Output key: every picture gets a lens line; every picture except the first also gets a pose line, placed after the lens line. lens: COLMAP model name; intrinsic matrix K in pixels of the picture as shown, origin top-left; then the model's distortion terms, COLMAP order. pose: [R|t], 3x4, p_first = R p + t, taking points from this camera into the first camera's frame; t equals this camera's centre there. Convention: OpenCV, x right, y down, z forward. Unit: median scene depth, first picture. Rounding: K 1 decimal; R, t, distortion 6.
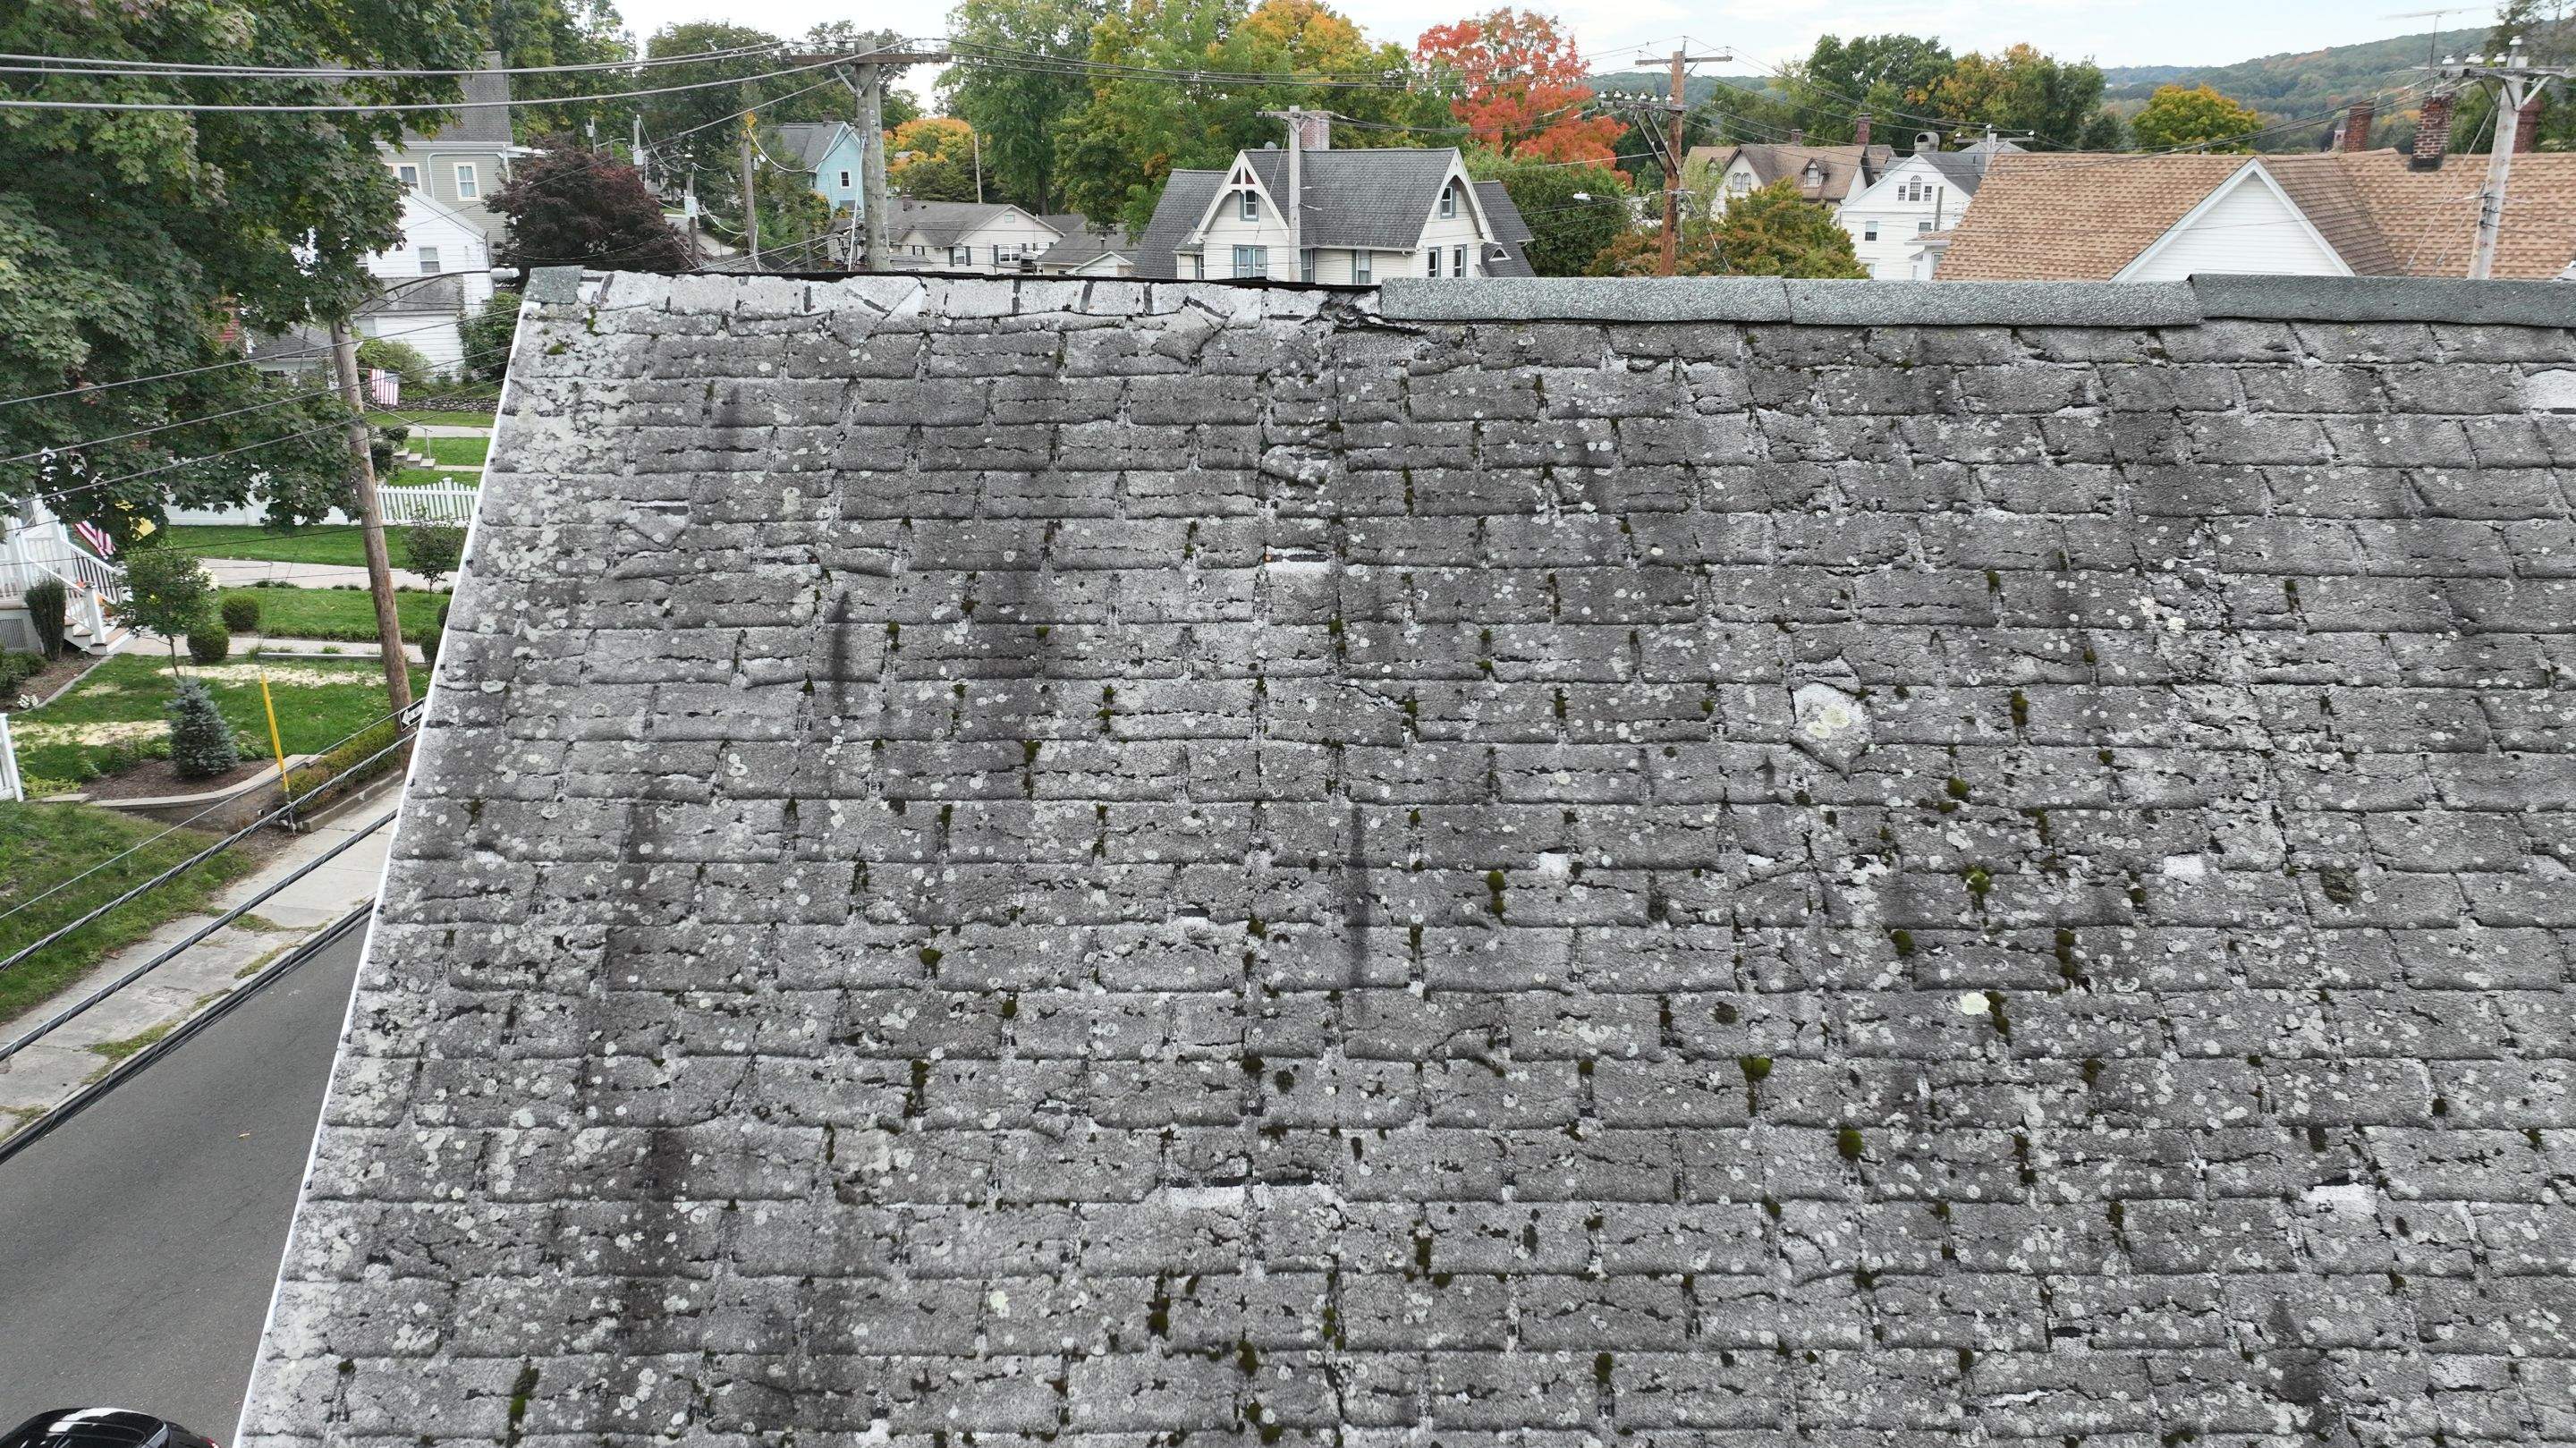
lens RADIAL K [[1835.5, 0, 1293.4], [0, 1835.5, 712.9], [0, 0, 1]] dist [0.002097, 0.015229]
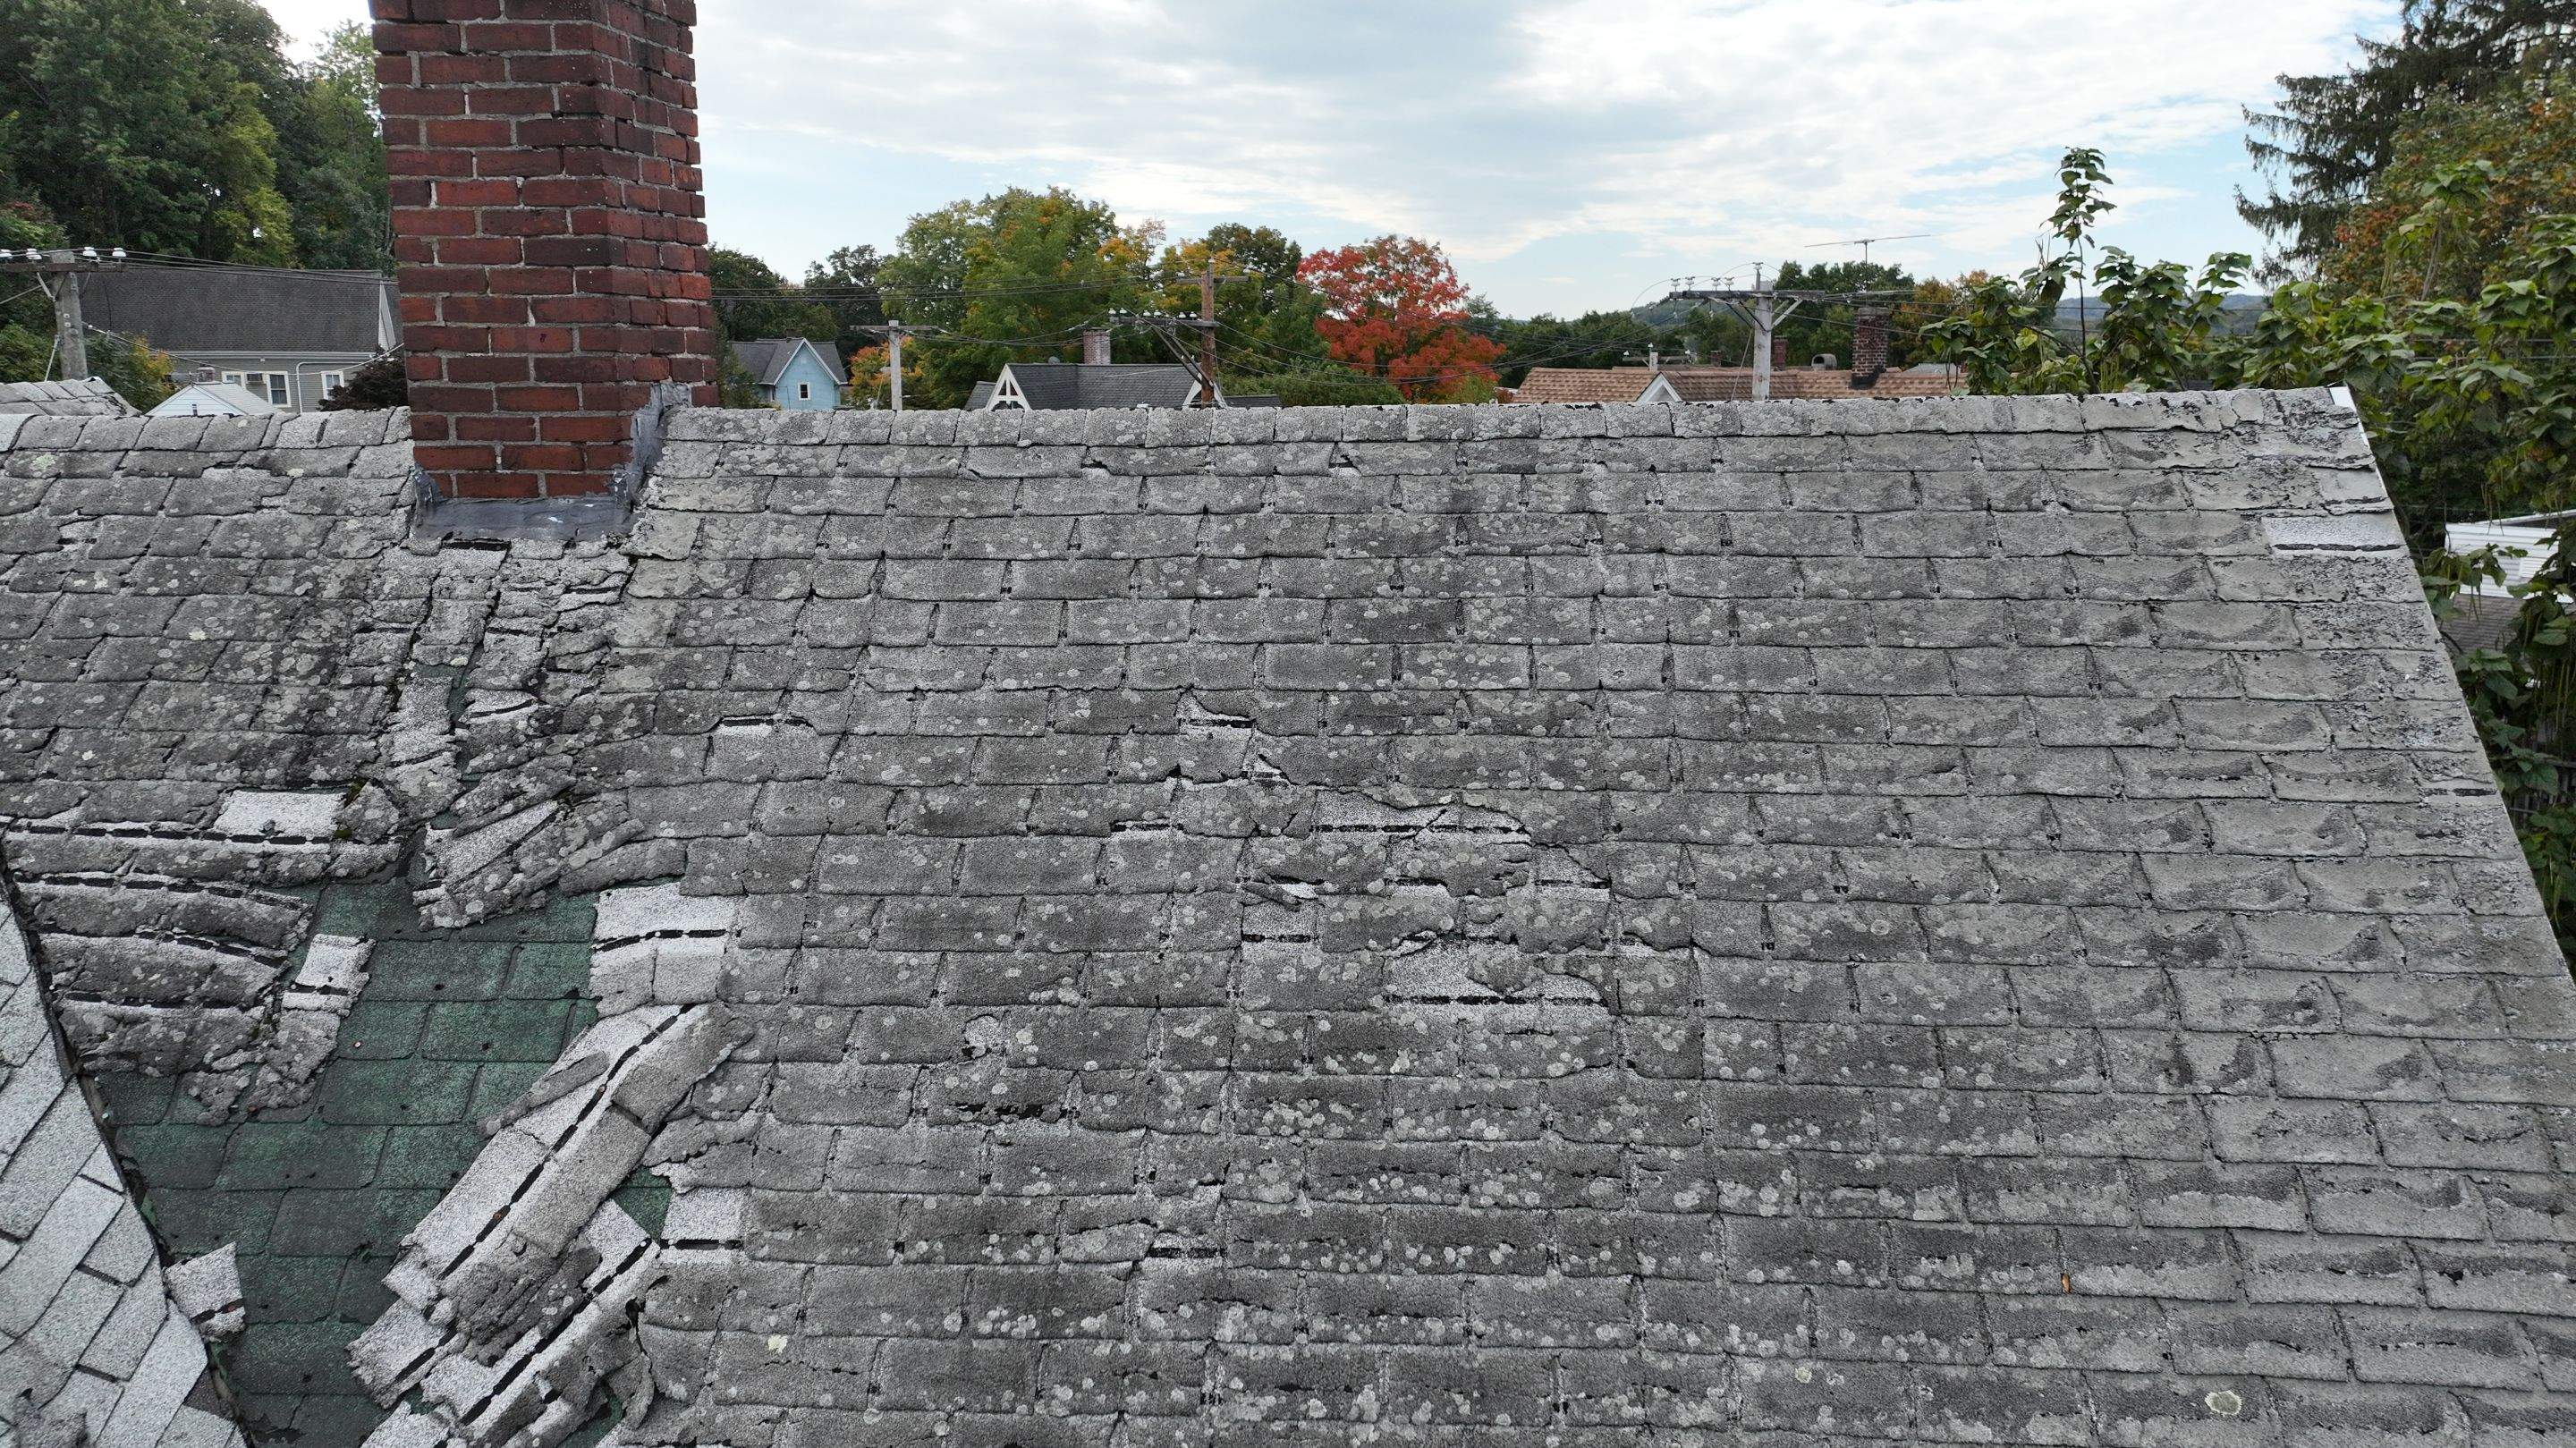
lens RADIAL K [[1835.5, 0, 1300.6], [0, 1835.5, 722.2], [0, 0, 1]] dist [0.002097, 0.015229]
pose [[0.998490, 0.017202, -0.052171, 3.447005], [-0.022711, 0.994008, -0.106924, 0.064718], [0.050019, 0.107948, 0.992897, -0.101841]]
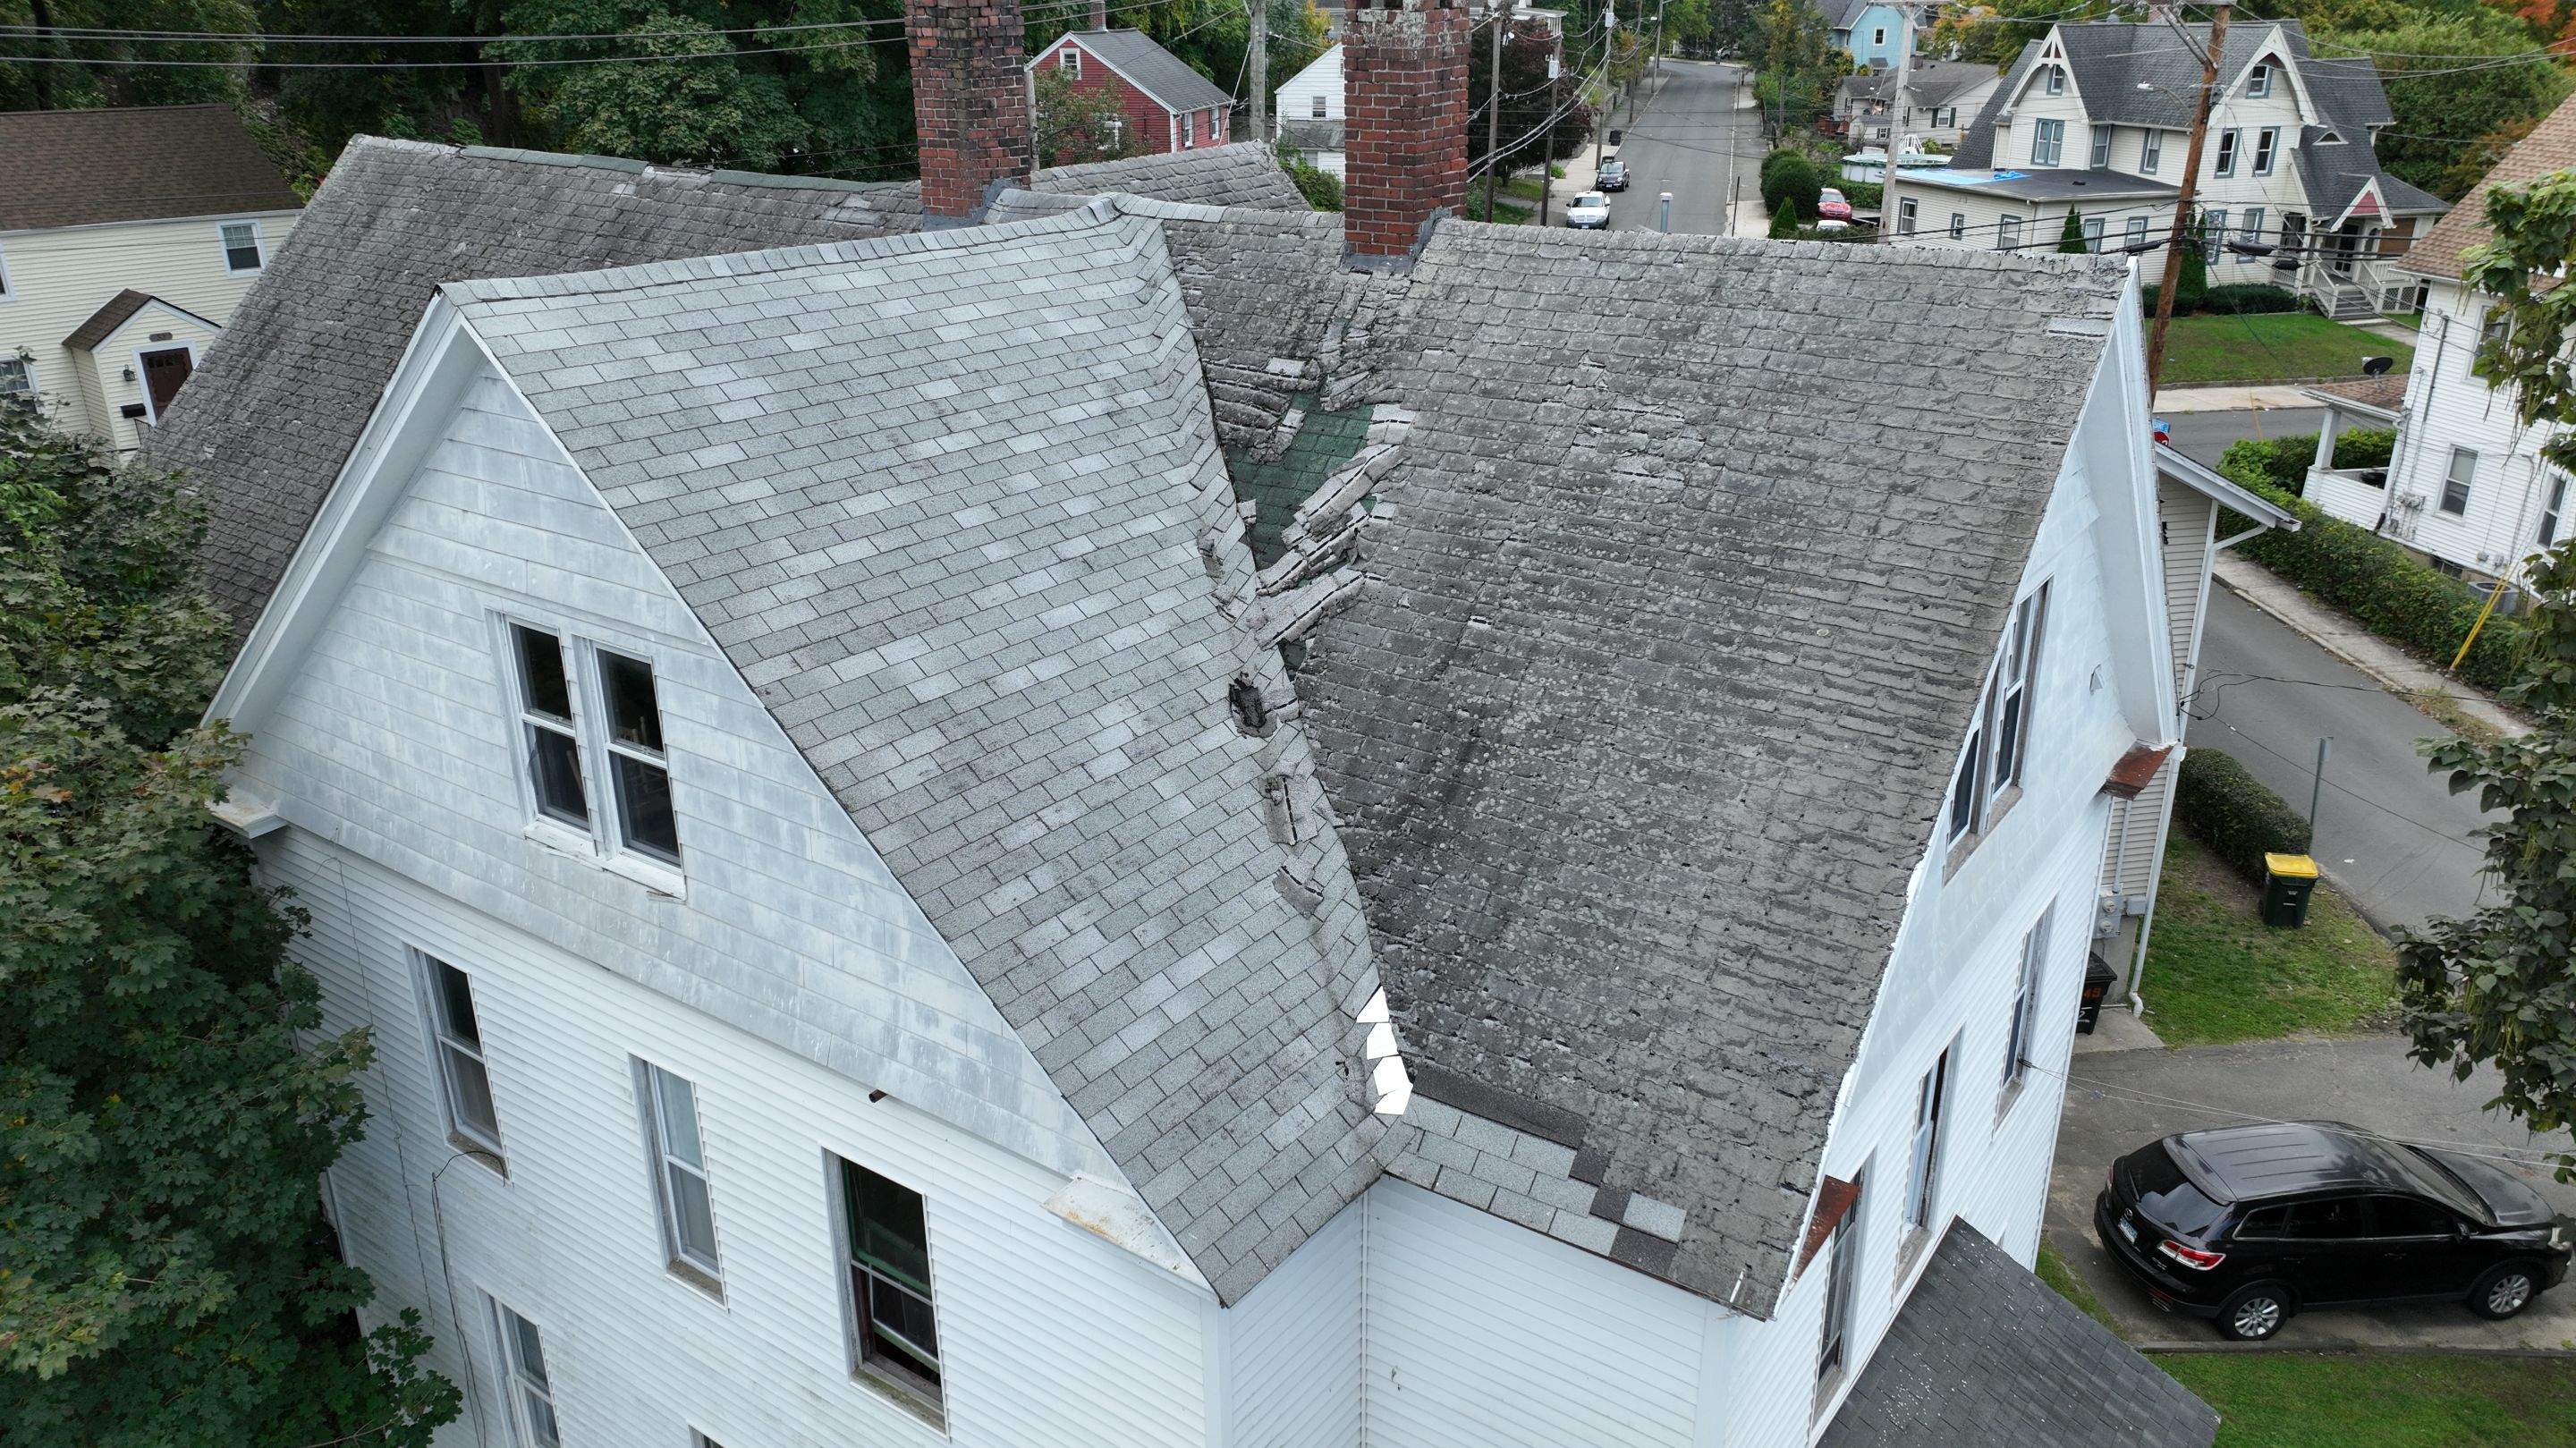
lens RADIAL K [[1835.5, 0, 1291.9], [0, 1835.5, 726.2], [0, 0, 1]] dist [0.002097, 0.015229]
pose [[0.813662, 0.216627, -0.539469, 4.602709], [-0.171289, 0.976118, 0.133618, 0.192735], [0.555530, -0.016314, 0.831336, -1.629491]]
